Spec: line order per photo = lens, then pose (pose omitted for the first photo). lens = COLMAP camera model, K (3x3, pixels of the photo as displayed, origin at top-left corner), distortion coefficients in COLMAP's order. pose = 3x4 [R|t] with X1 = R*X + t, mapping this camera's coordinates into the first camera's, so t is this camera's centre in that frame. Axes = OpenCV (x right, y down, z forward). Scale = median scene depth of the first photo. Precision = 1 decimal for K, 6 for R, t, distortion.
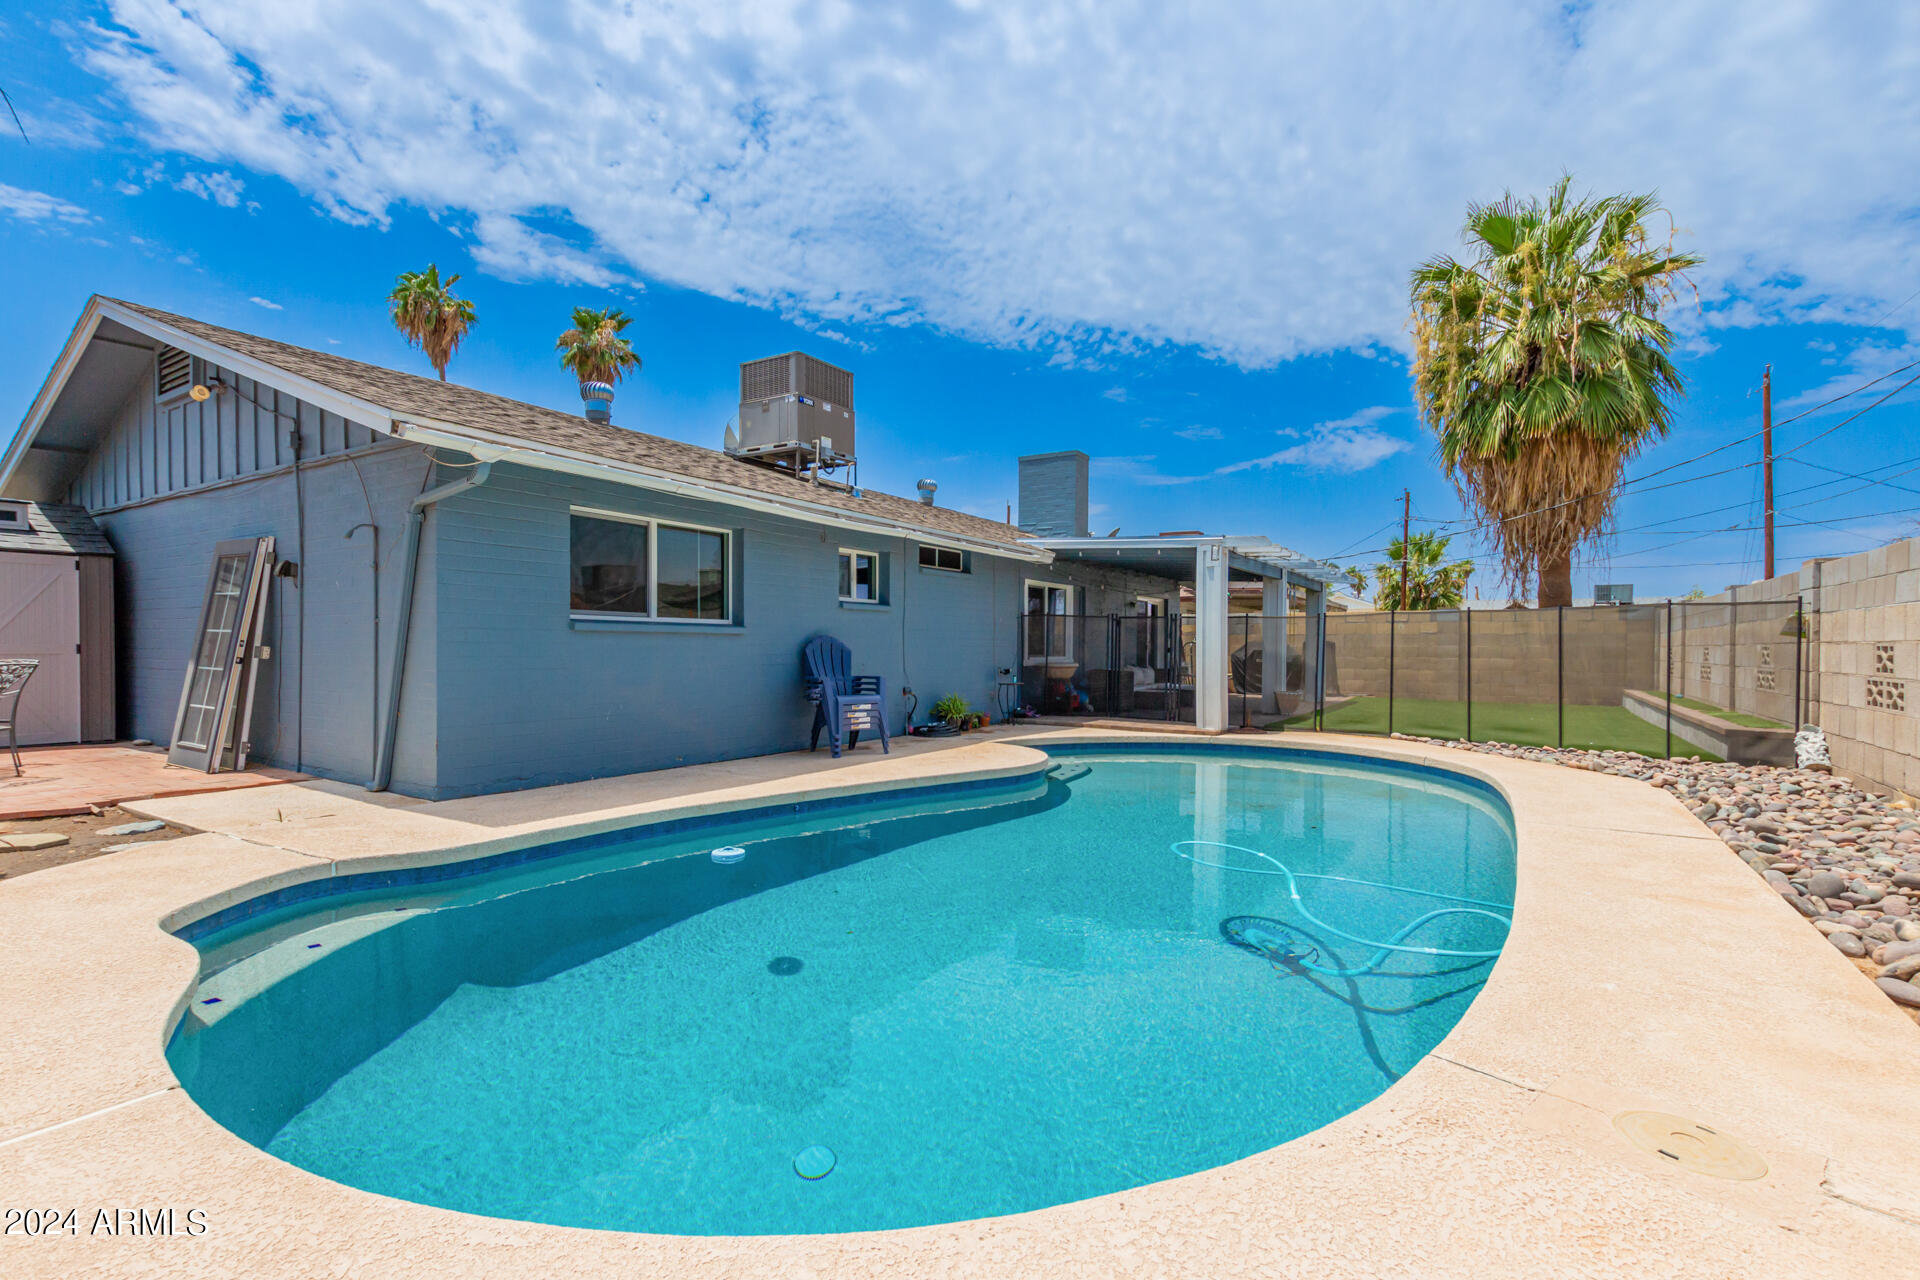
lens RADIAL K [[897.5, 0, 926.1], [0, 897.5, 649.0], [0, 0, 1]] dist [0.002478, -0.000704]
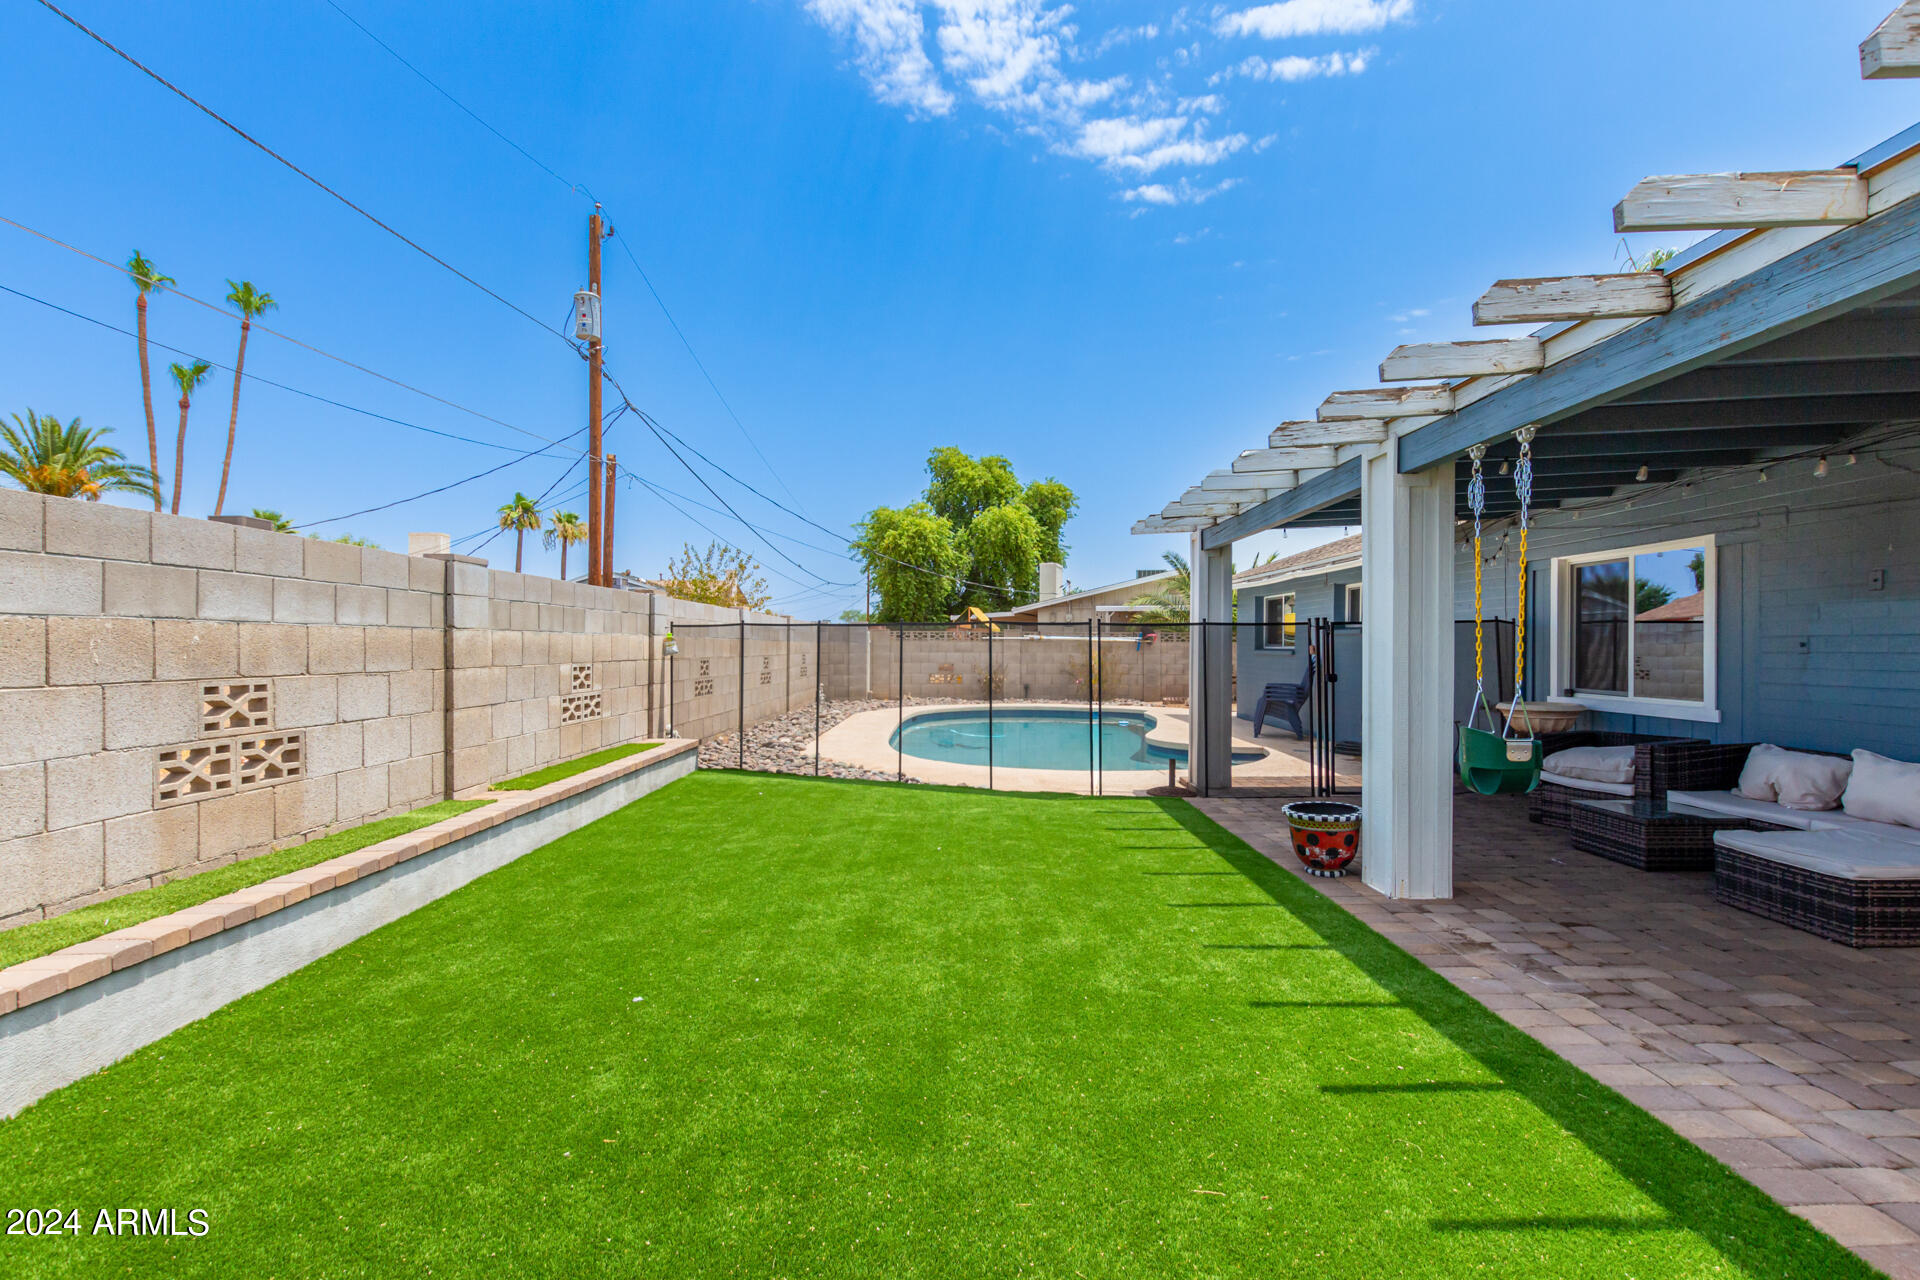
lens RADIAL K [[897.5, 0, 926.1], [0, 897.5, 649.0], [0, 0, 1]] dist [0.002478, -0.000704]
pose [[-0.856584, -0.004829, -0.515985, 0.081879], [-0.006902, 0.999974, 0.002101, -0.002032], [0.515961, 0.005361, -0.856595, 0.142797]]
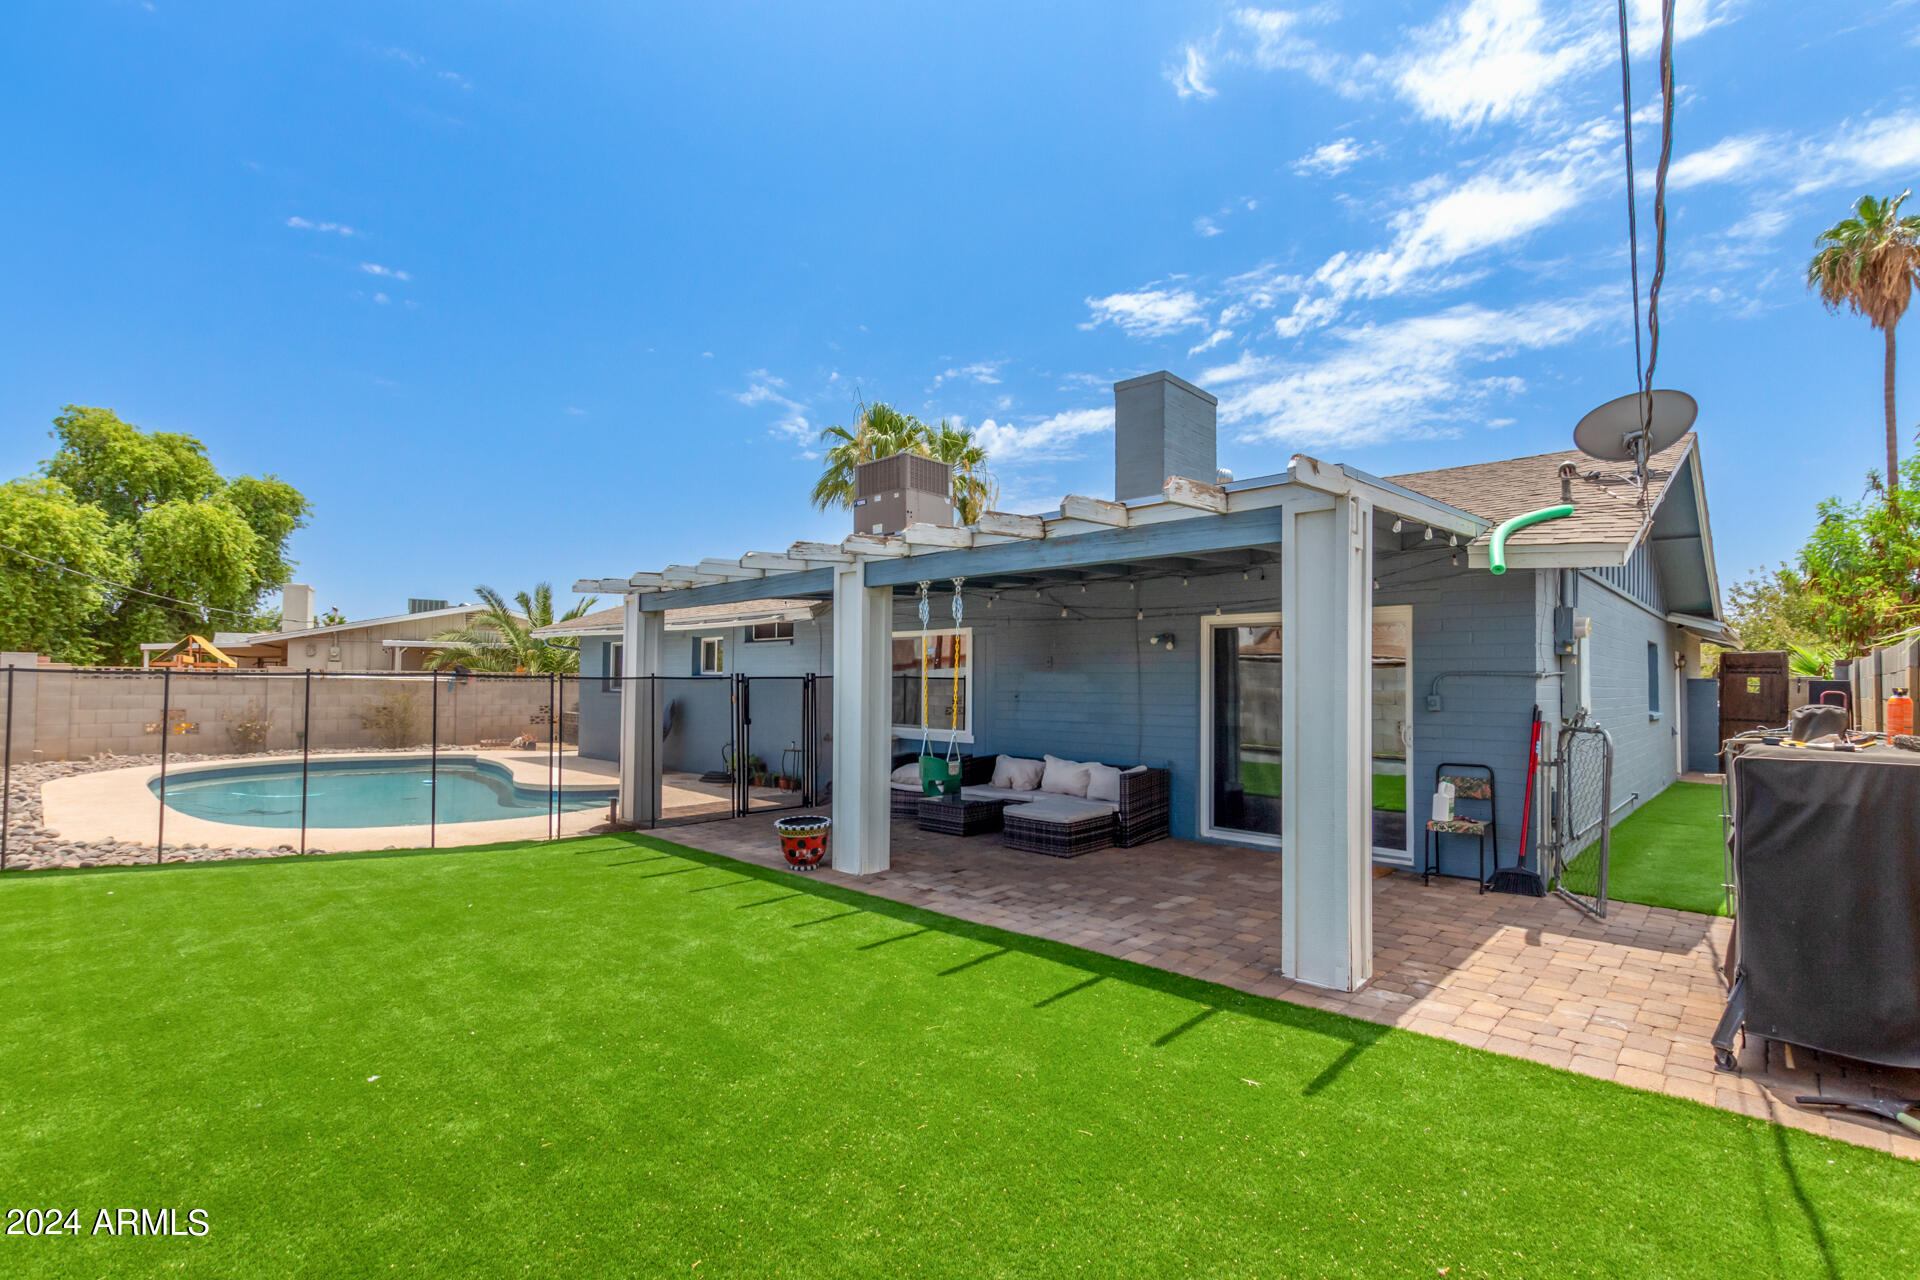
lens RADIAL K [[904.6, 0, 954.0], [0, 904.6, 666.1], [0, 0, 1]] dist [0.001765, 0.000043]
pose [[-0.204174, -0.022343, -0.978680, 0.098900], [-0.006895, 0.999748, -0.021386, -0.003341], [0.978910, 0.002381, -0.204277, 0.137837]]
